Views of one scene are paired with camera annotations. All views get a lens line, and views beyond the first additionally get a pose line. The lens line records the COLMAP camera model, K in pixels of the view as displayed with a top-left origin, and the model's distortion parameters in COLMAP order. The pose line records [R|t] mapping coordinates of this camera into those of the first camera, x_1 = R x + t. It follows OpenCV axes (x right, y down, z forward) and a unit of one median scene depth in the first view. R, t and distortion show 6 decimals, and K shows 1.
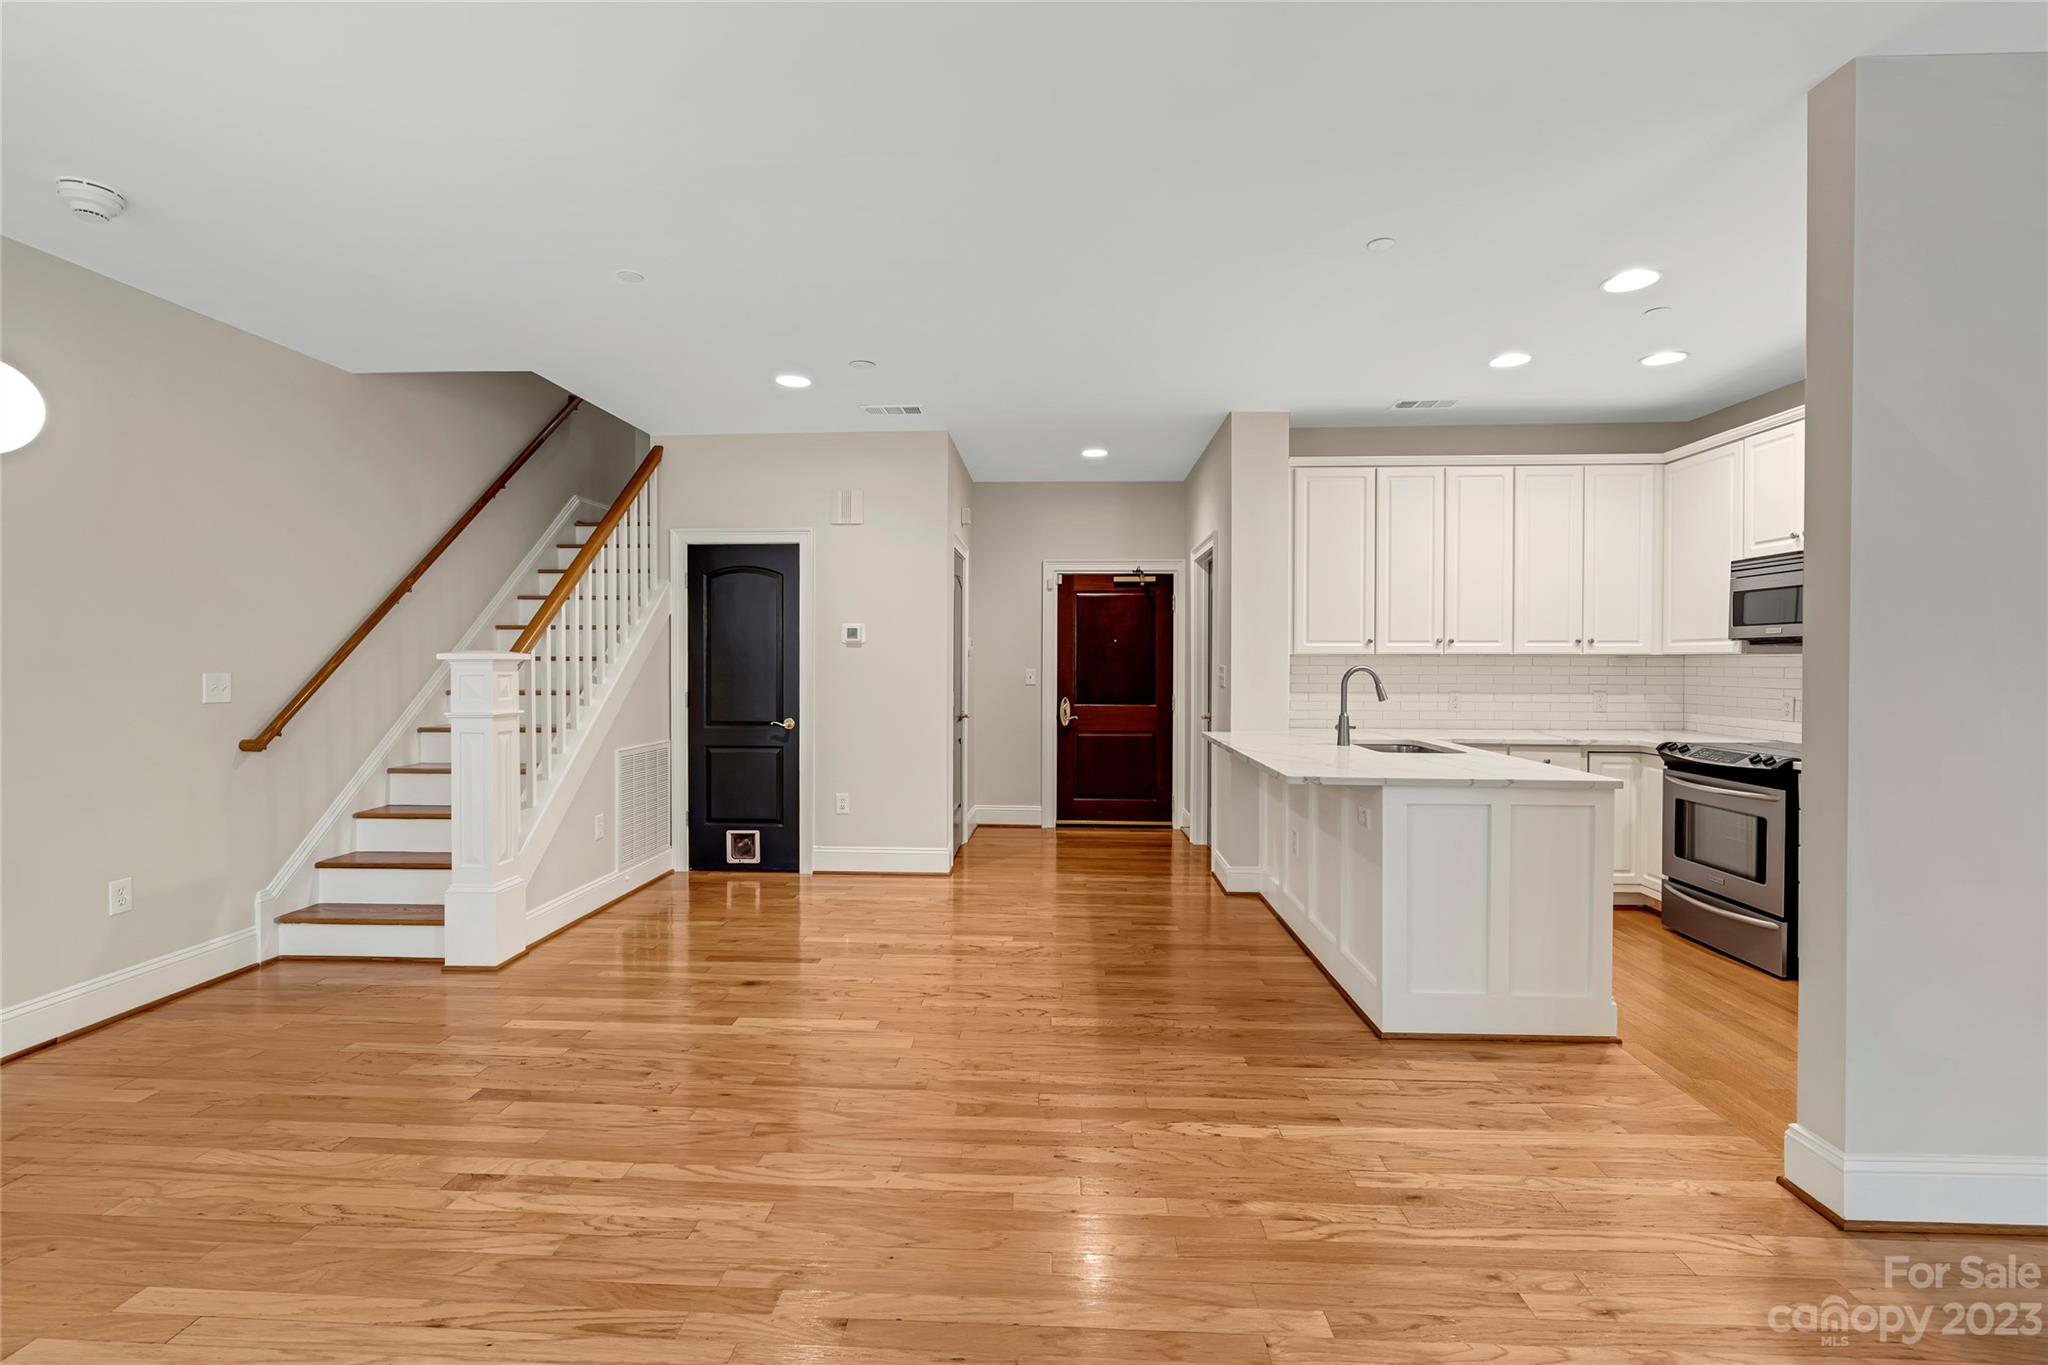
lens RADIAL K [[928.3, 0, 1014.2], [0, 928.3, 663.4], [0, 0, 1]] dist [-0.001744, 0.001340]
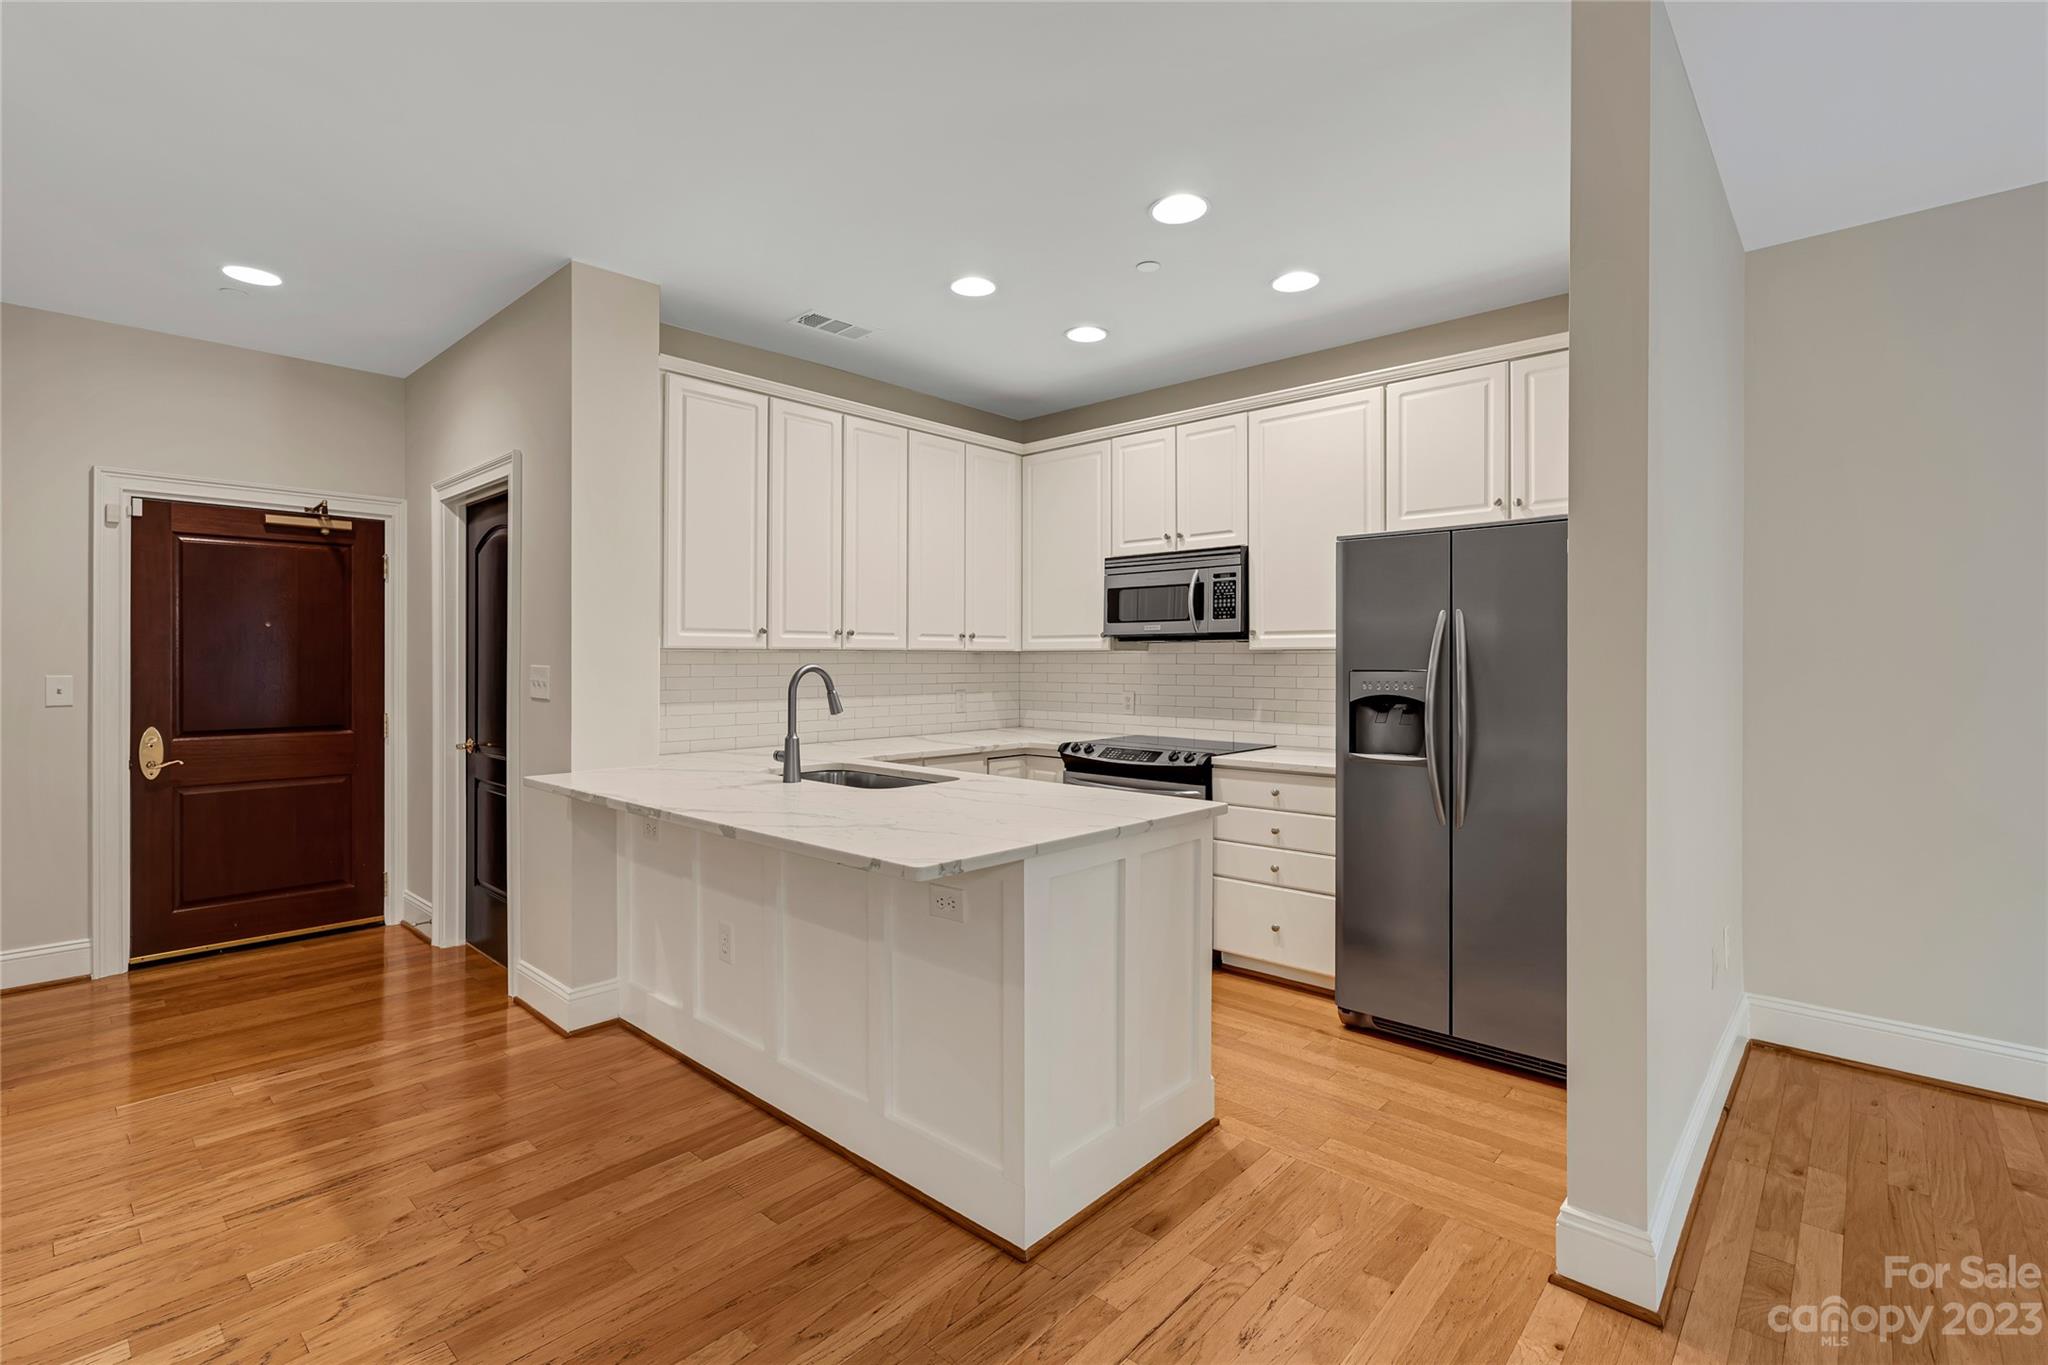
lens RADIAL K [[931.3, 0, 1018.5], [0, 931.3, 658.9], [0, 0, 1]] dist [-0.003465, 0.000296]
pose [[0.638680, -0.002009, 0.769470, -0.058886], [0.004193, 0.999991, -0.000870, -0.000508], [-0.769461, 0.003782, 0.638683, 0.403045]]
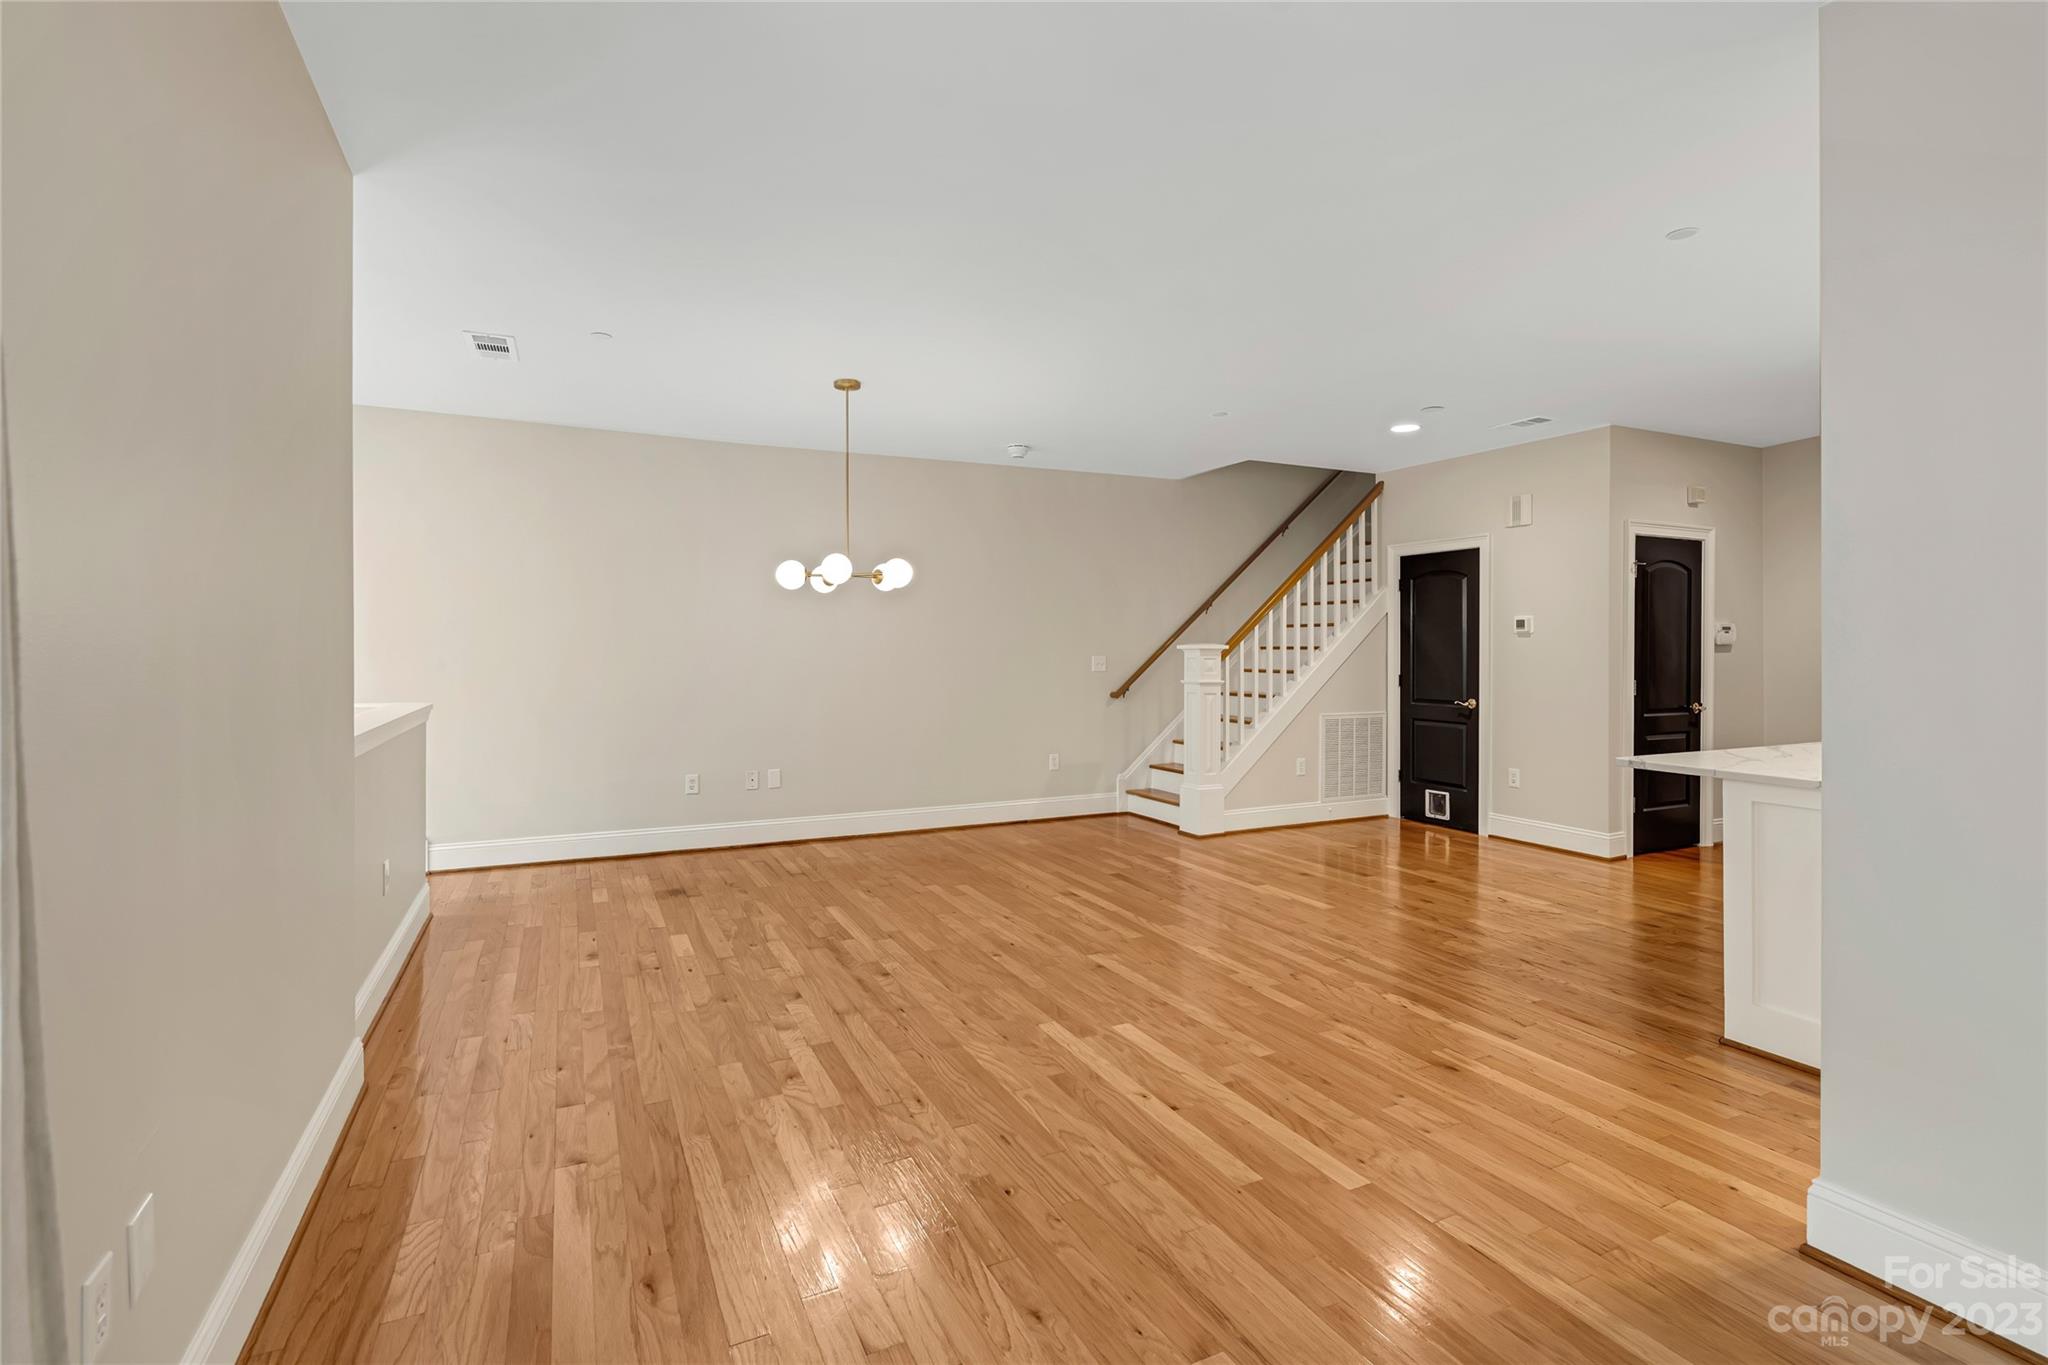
lens RADIAL K [[932.8, 0, 1010.1], [0, 932.8, 663.9], [0, 0, 1]] dist [-0.002290, 0.001015]
pose [[0.477491, 0.011083, -0.878567, 0.592333], [-0.000742, 0.999925, 0.012211, 0.001791], [0.878636, -0.005179, 0.477464, -0.067506]]
